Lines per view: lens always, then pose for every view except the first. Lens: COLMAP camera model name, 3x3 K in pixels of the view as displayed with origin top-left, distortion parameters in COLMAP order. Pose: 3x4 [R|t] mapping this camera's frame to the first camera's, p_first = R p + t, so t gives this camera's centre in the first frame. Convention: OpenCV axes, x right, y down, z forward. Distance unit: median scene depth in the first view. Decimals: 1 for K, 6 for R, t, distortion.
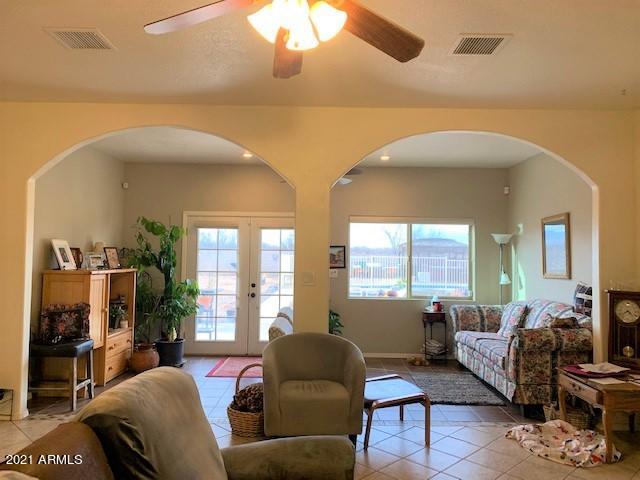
lens RADIAL K [[488.6, 0, 321.2], [0, 488.6, 241.0], [0, 0, 1]] dist [0.033880, -0.005126]
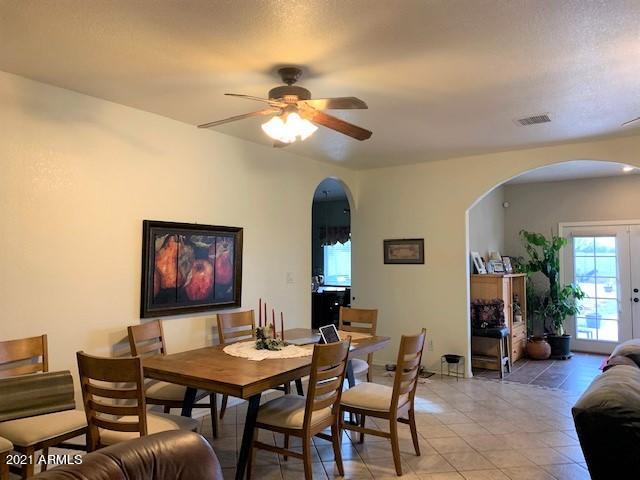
lens RADIAL K [[488.6, 0, 318.5], [0, 488.6, 234.2], [0, 0, 1]] dist [0.033880, -0.005126]
pose [[0.812933, -0.042964, -0.580770, -0.080630], [0.029706, 0.999036, -0.032325, -0.016569], [0.581599, 0.009025, 0.813426, -0.287071]]
